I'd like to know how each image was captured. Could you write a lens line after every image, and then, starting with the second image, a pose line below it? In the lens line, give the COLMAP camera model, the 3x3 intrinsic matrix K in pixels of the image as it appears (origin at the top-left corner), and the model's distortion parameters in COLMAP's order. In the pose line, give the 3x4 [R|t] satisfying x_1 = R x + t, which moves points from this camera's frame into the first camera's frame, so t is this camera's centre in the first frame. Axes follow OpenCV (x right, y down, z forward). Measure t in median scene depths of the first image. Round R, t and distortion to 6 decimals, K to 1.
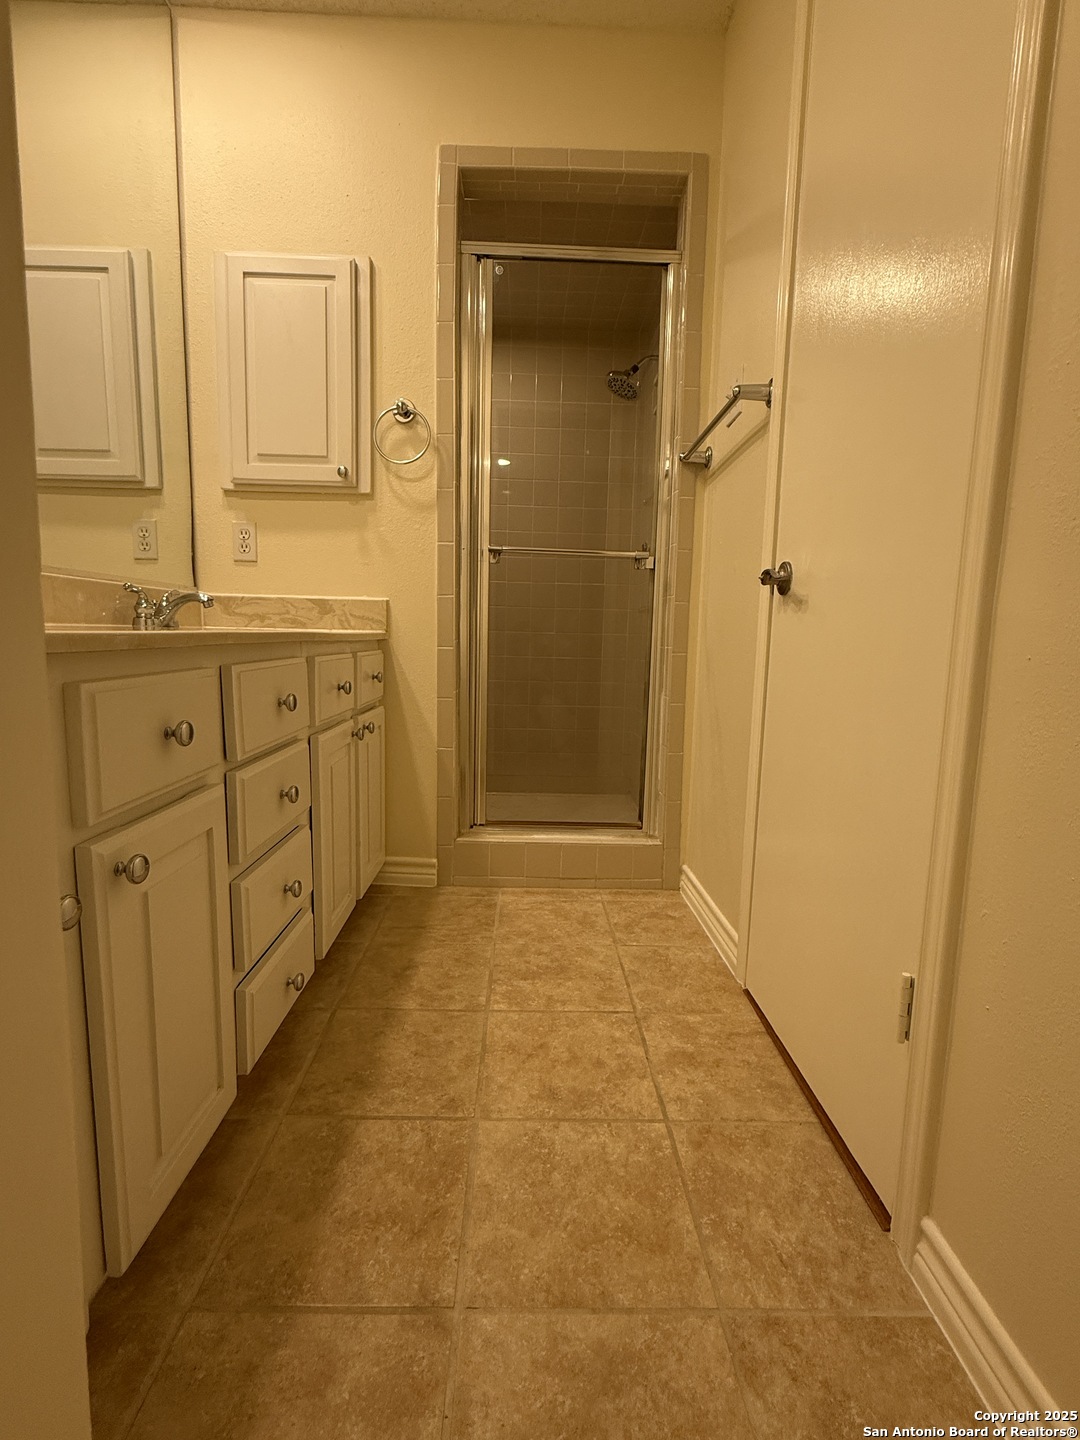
lens RADIAL K [[674.3, 0, 536.2], [0, 674.3, 723.5], [0, 0, 1]] dist [0.006494, 0.000681]
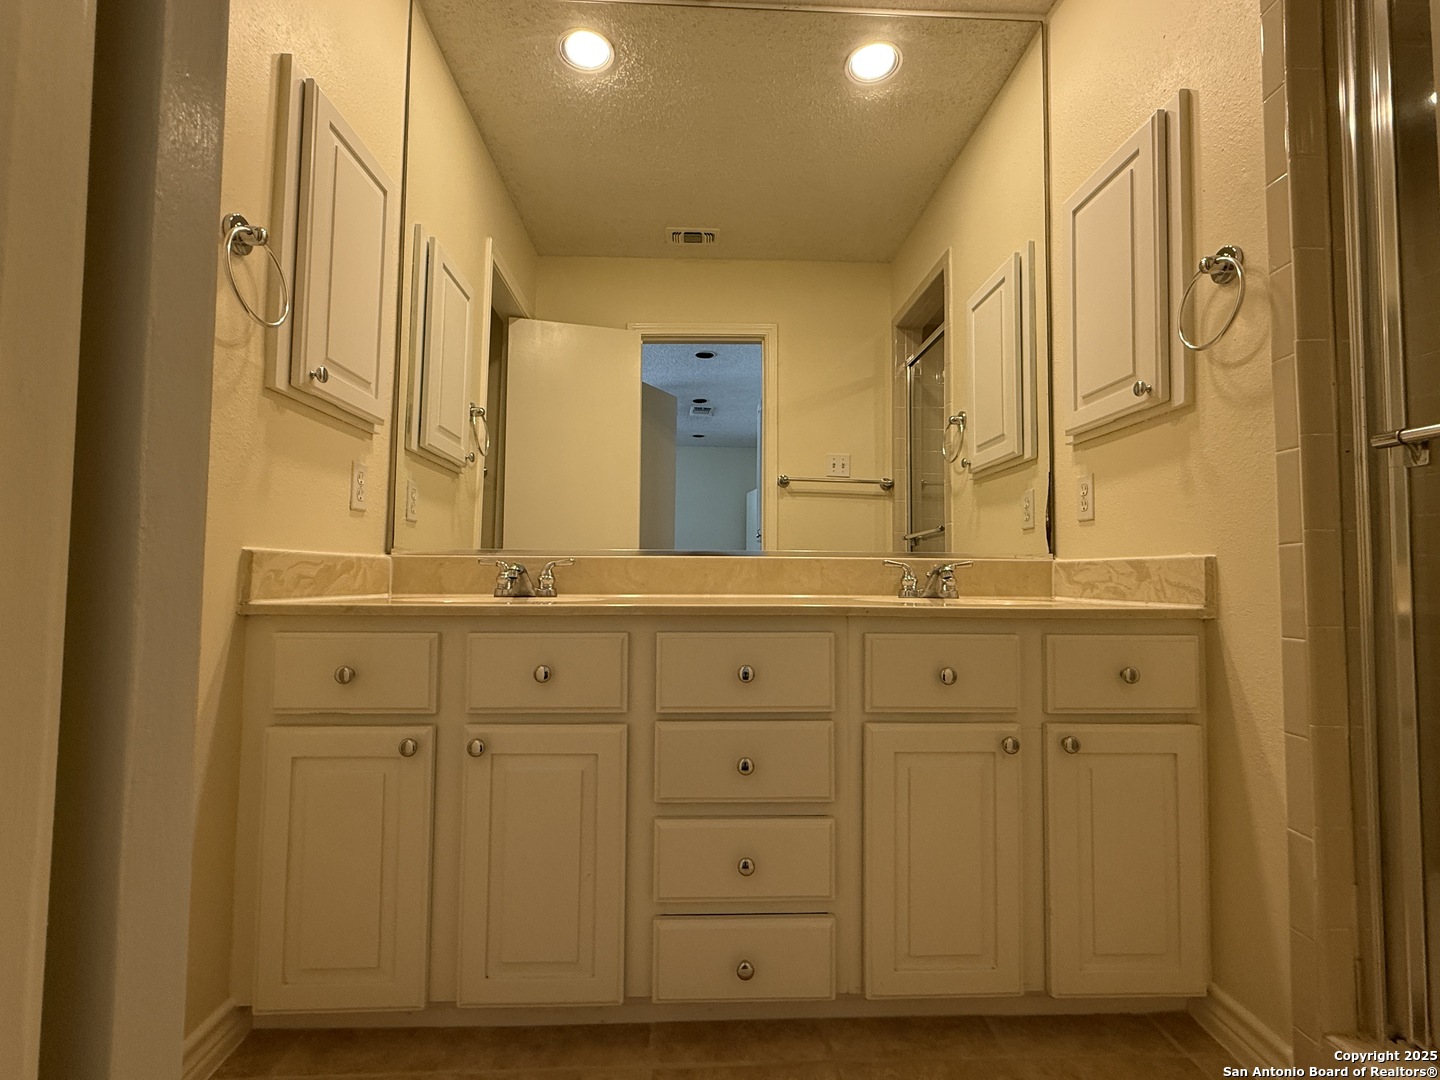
lens RADIAL K [[674.3, 0, 719.3], [0, 674.3, 547.9], [0, 0, 1]] dist [0.006494, 0.000681]
pose [[0.031886, -0.063800, -0.997453, 0.399635], [-0.144407, 0.987196, -0.067760, -0.082570], [0.989004, 0.146200, 0.022265, 0.532063]]
